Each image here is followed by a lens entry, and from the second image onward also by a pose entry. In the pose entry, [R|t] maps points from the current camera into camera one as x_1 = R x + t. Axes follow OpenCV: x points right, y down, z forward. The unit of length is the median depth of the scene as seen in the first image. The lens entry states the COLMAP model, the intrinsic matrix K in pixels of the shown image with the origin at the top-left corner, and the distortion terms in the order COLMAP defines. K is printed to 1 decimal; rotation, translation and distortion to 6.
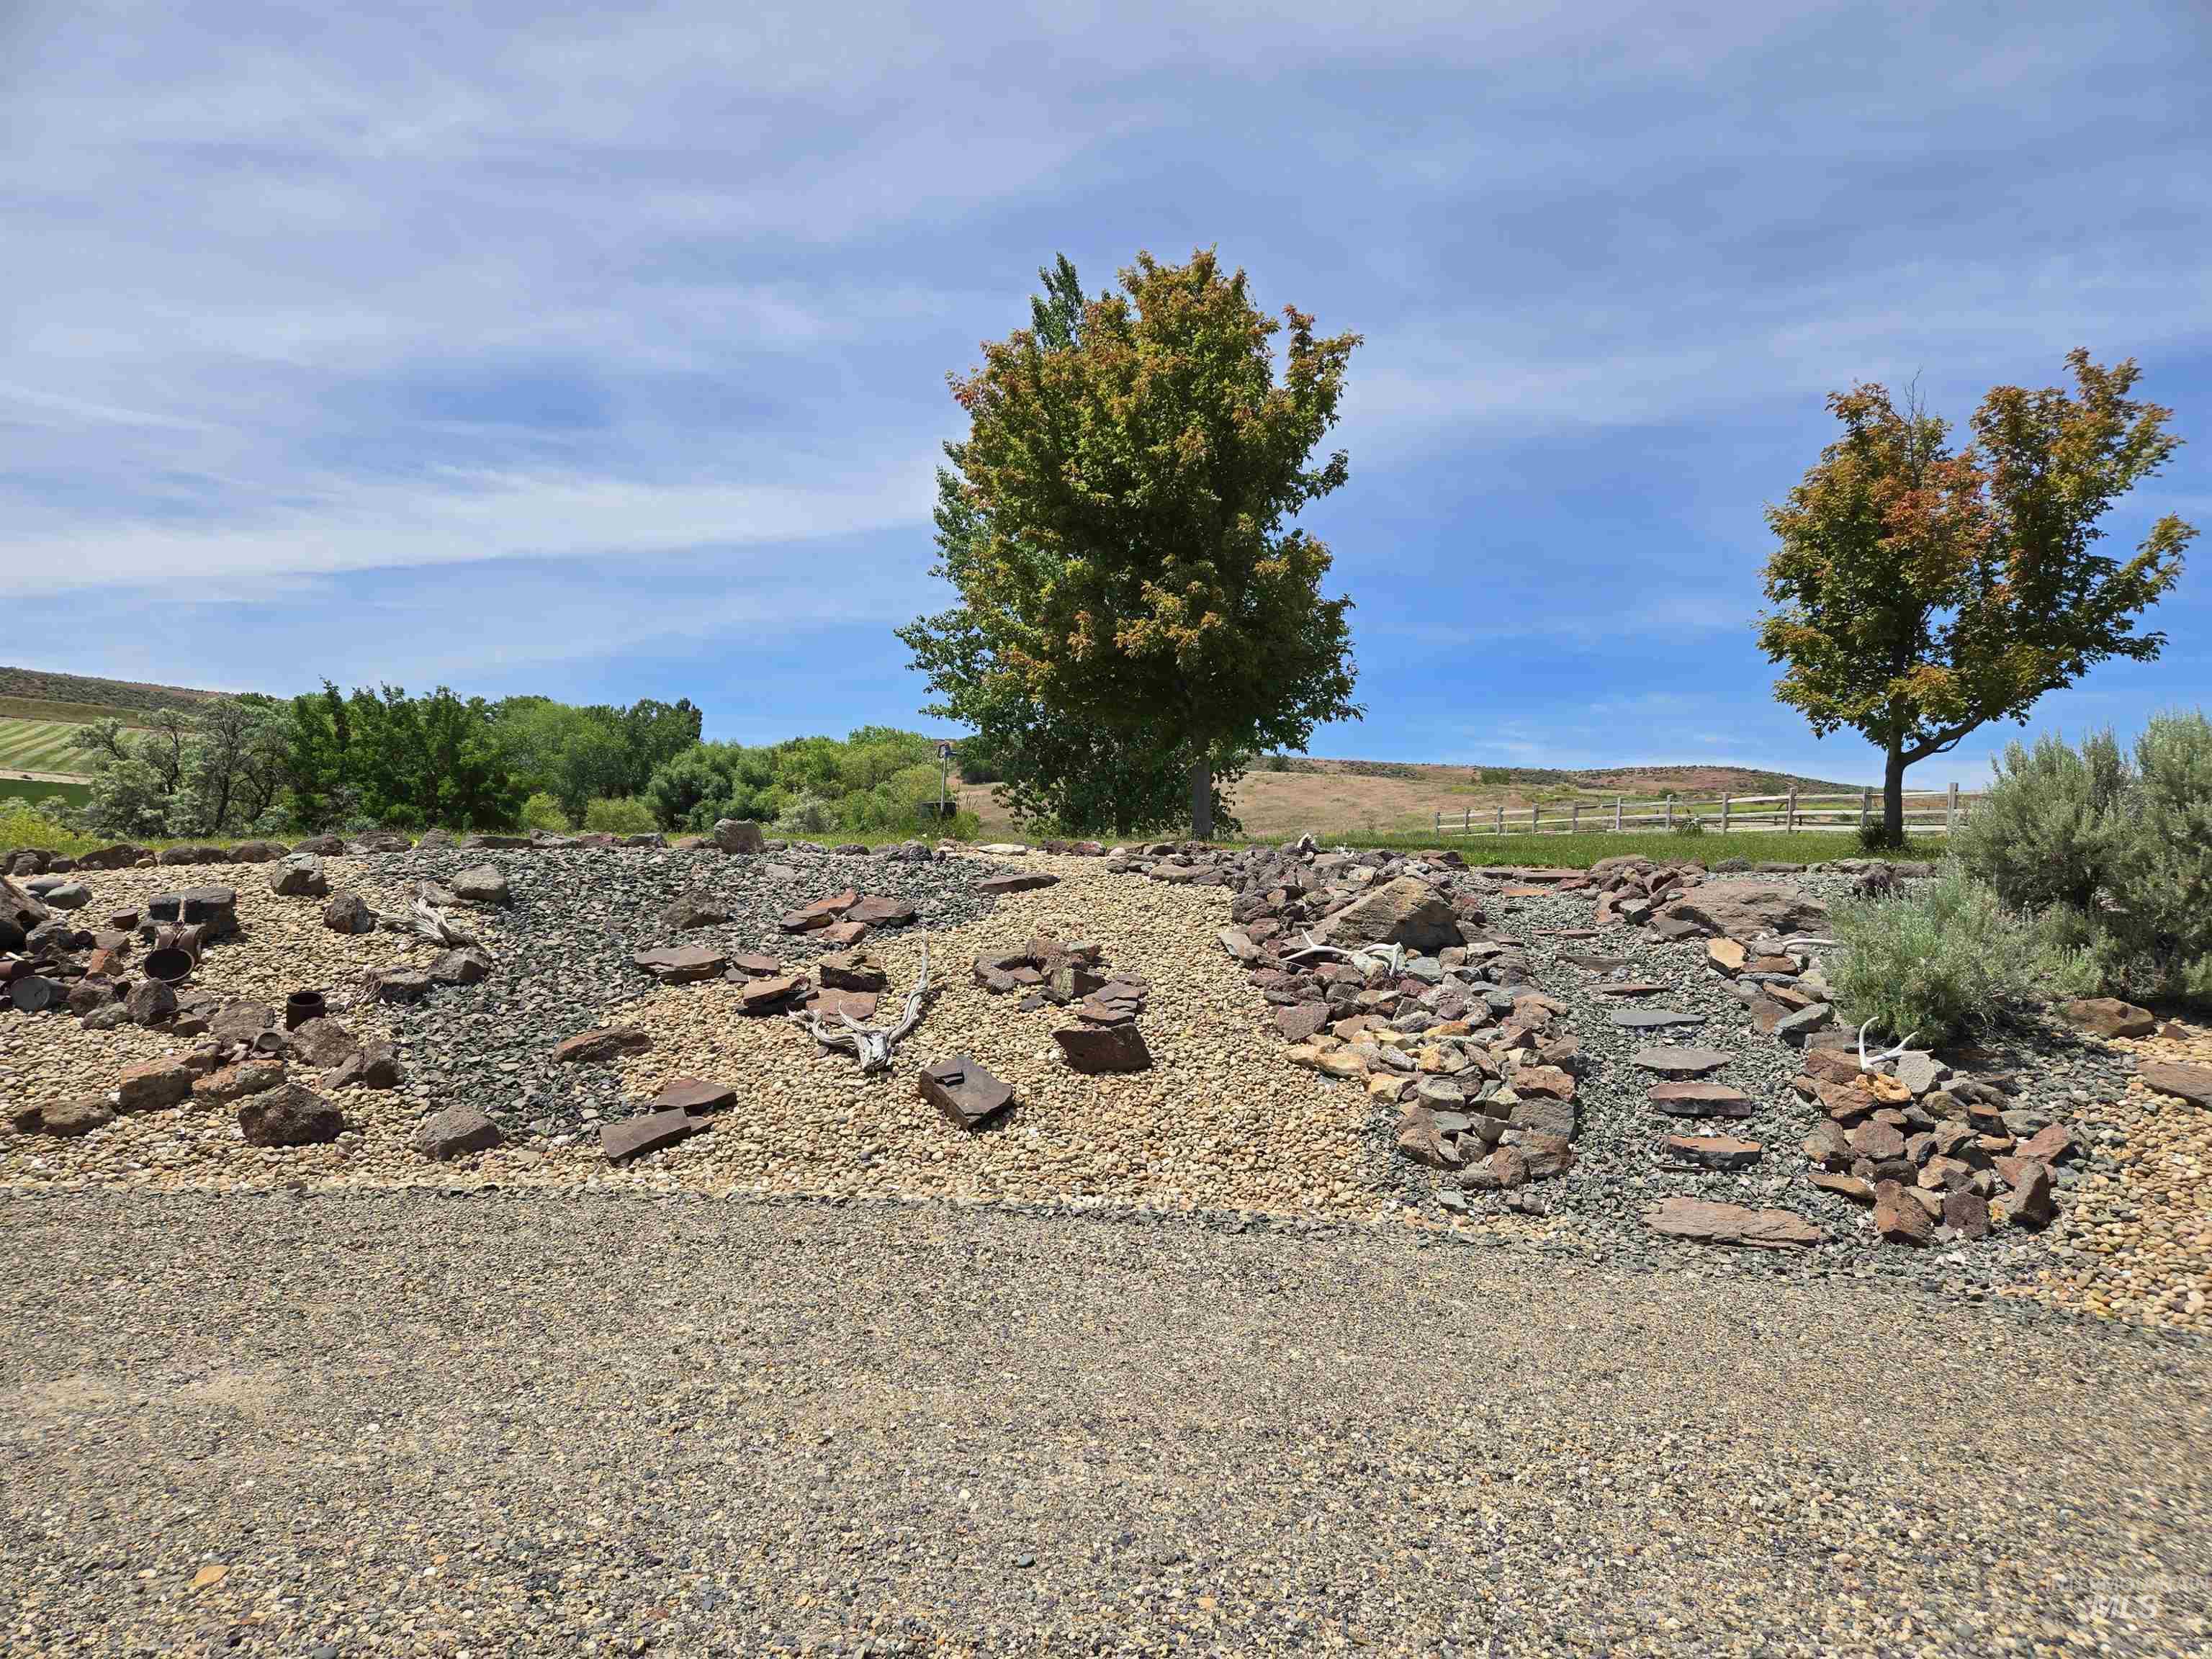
lens RADIAL K [[1489.4, 0, 1112.3], [0, 1489.4, 833.0], [0, 0, 1]] dist [-0.011801, 0.001159]
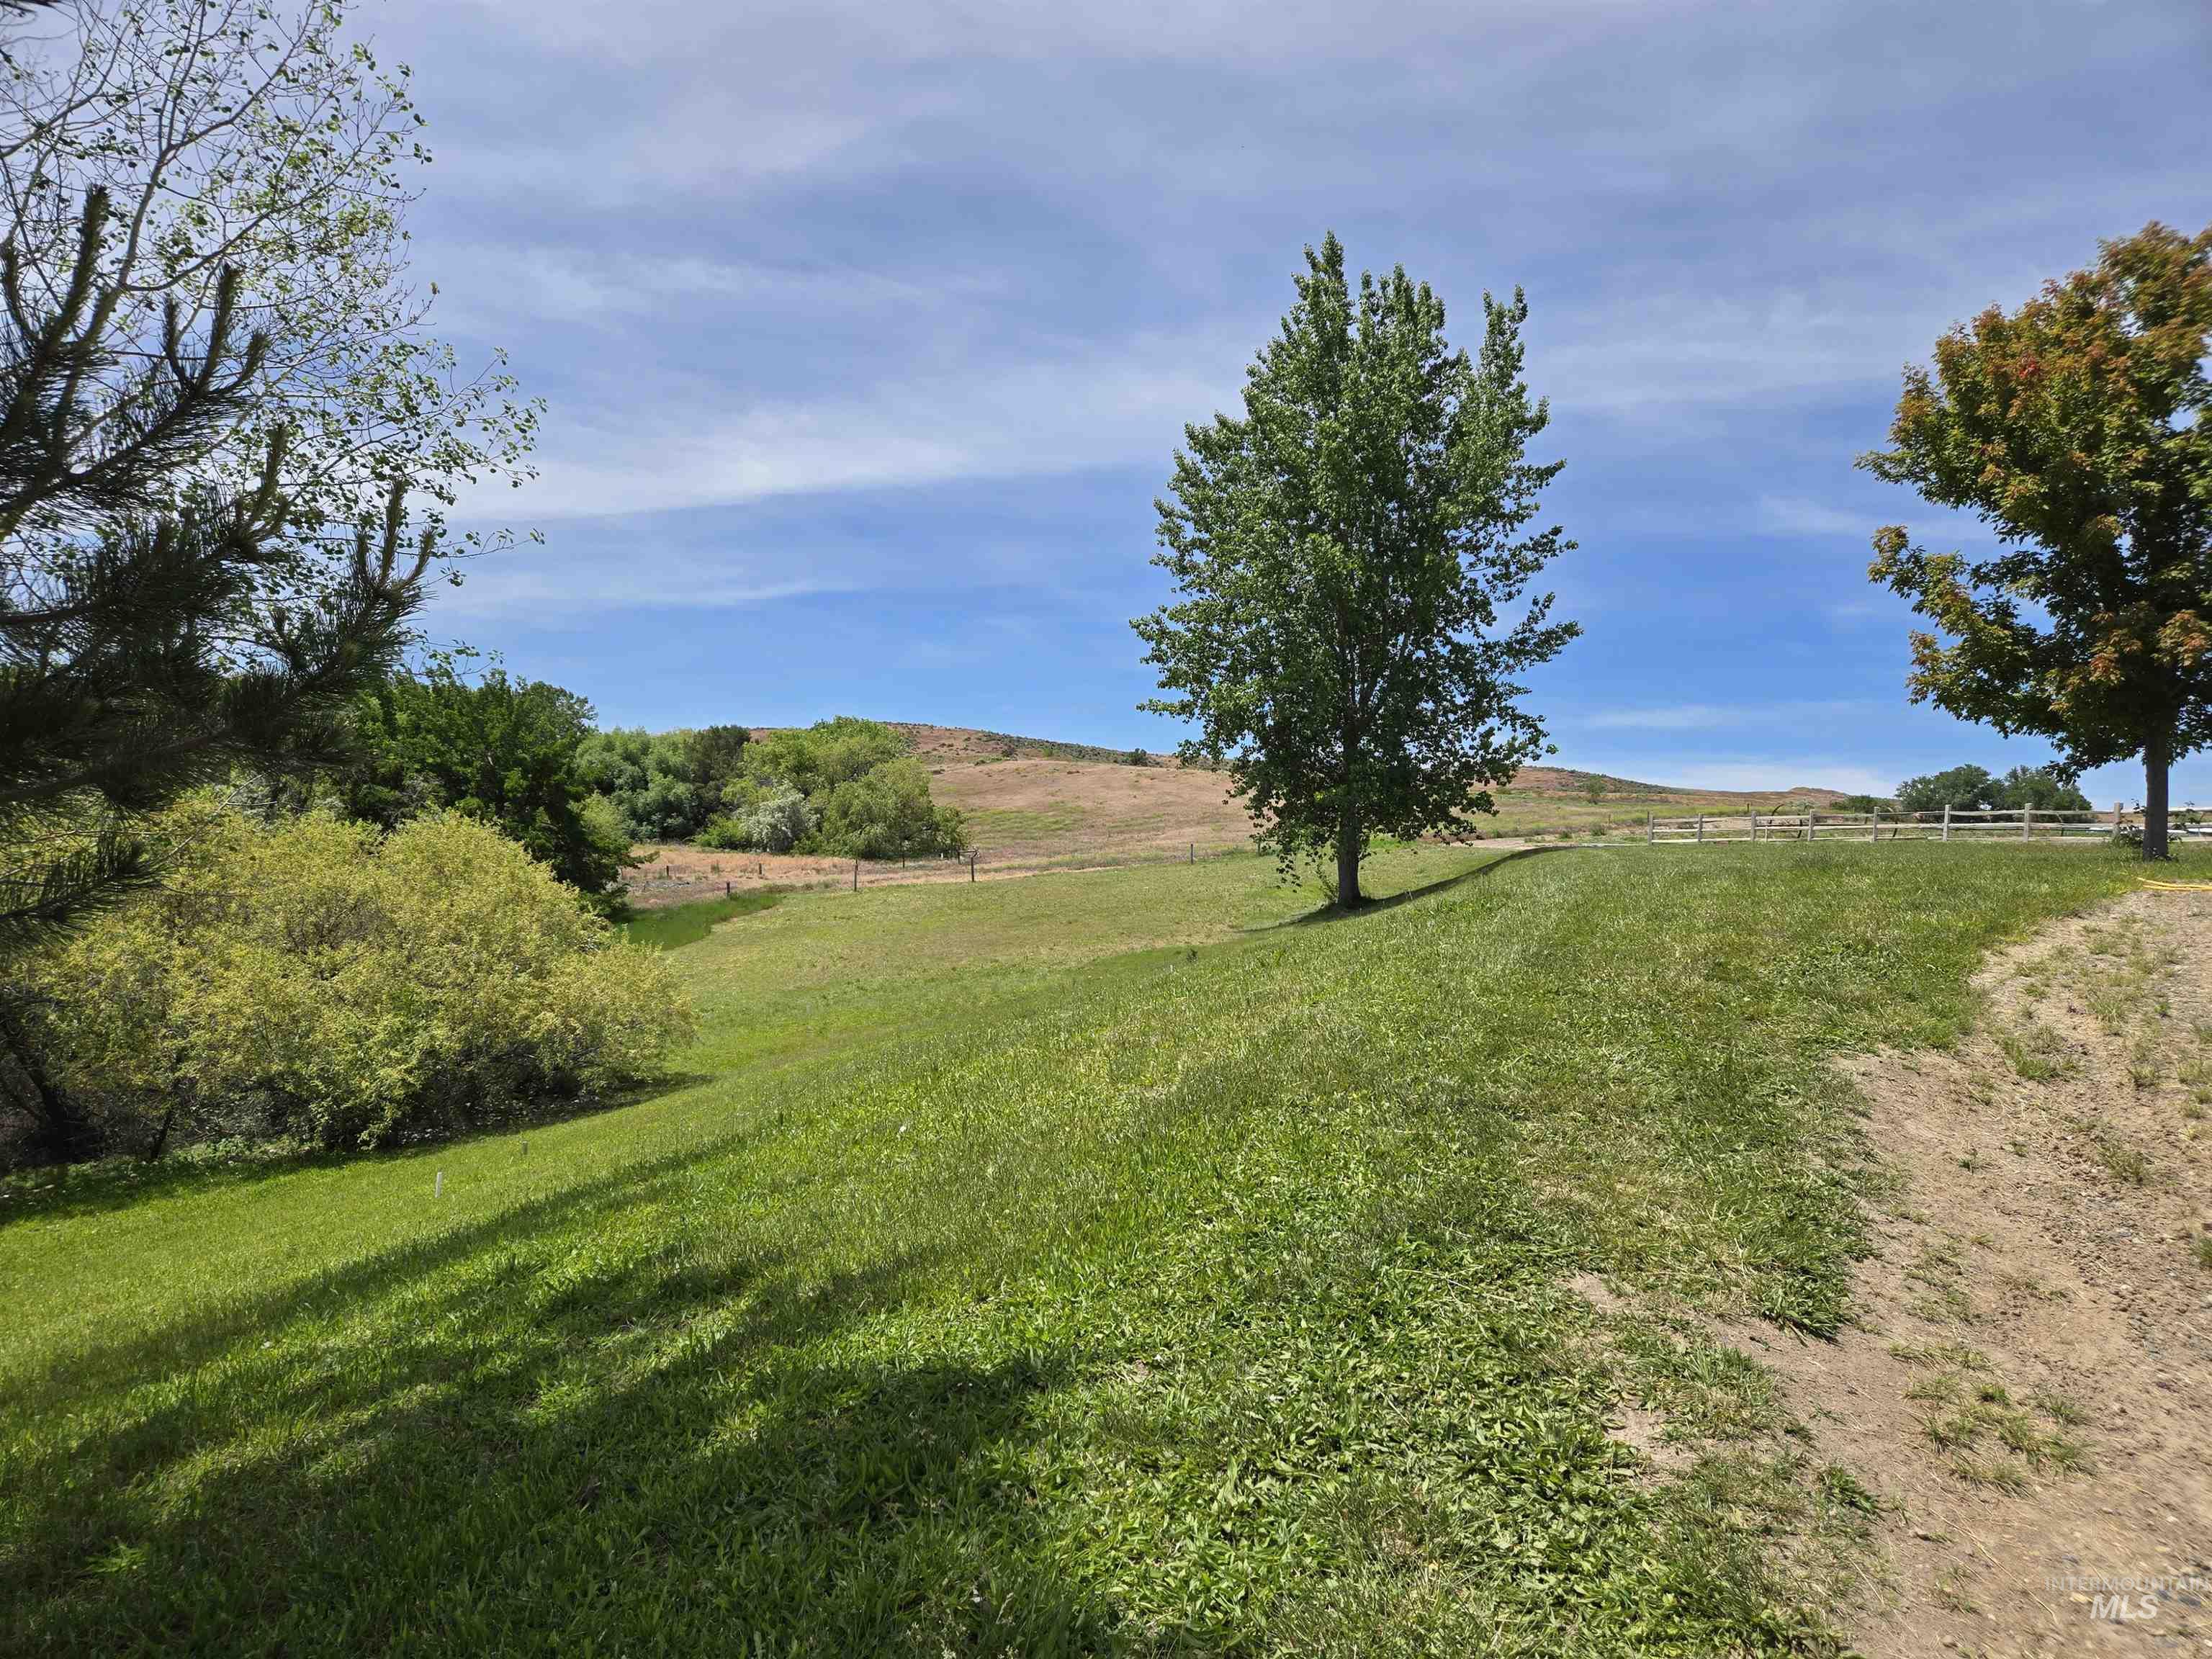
lens RADIAL K [[1489.4, 0, 1104.7], [0, 1489.4, 830.6], [0, 0, 1]] dist [-0.011801, 0.001159]
pose [[0.989931, 0.006538, 0.141397, -0.102128], [-0.007055, 0.999970, 0.003159, -0.002263], [-0.141372, -0.004125, 0.989948, 0.024025]]
